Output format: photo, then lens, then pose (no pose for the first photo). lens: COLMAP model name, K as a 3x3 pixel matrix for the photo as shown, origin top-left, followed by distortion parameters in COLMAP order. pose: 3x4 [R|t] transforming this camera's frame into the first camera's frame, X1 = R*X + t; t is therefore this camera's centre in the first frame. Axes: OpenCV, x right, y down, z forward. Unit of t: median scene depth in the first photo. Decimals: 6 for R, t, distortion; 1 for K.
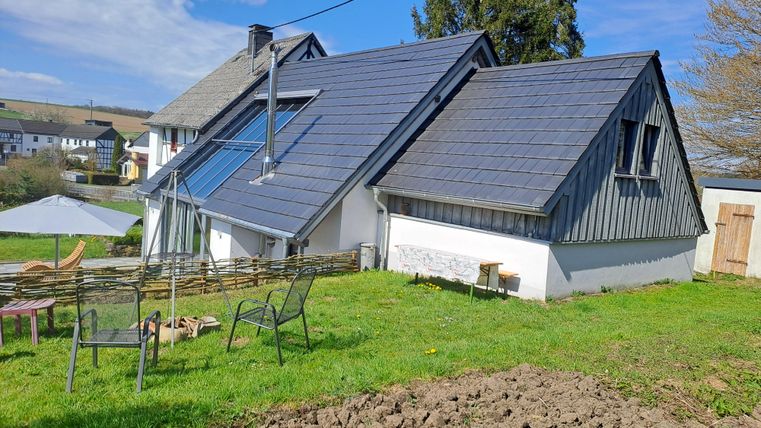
lens RADIAL K [[549.6, 0, 392.8], [0, 549.6, 216.6], [0, 0, 1]] dist [0.077603, -0.065269]
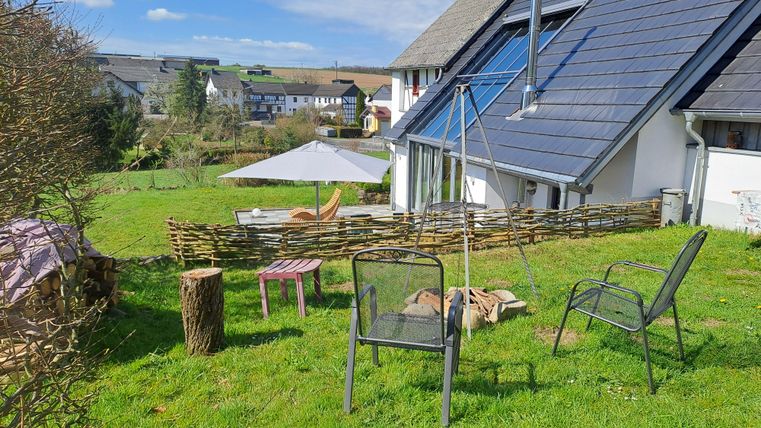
lens RADIAL K [[549.6, 0, 398.8], [0, 549.6, 220.6], [0, 0, 1]] dist [0.077603, -0.065269]
pose [[0.925369, 0.014998, -0.378771, -0.093712], [0.023455, 0.995037, 0.096702, 0.008939], [0.378341, -0.098369, 0.920425, 0.149452]]
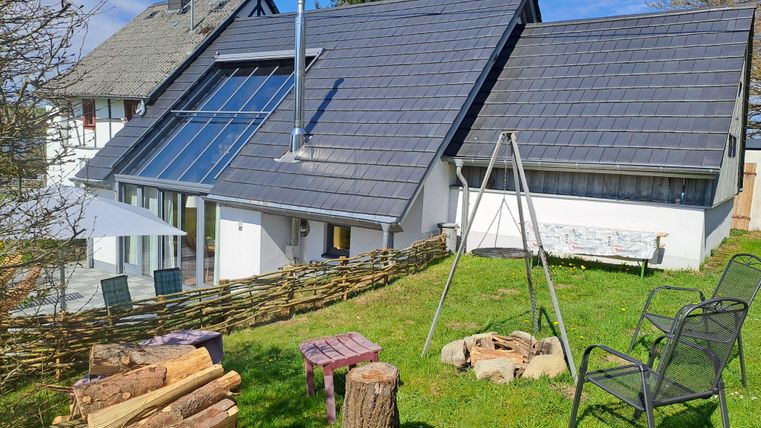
lens RADIAL K [[549.6, 0, 374.7], [0, 549.6, 221.8], [0, 0, 1]] dist [0.077603, -0.065269]
pose [[0.963726, -0.067042, 0.258335, -0.352293], [0.054058, 0.996907, 0.057049, -0.009180], [-0.261360, -0.041014, 0.964370, 0.171913]]
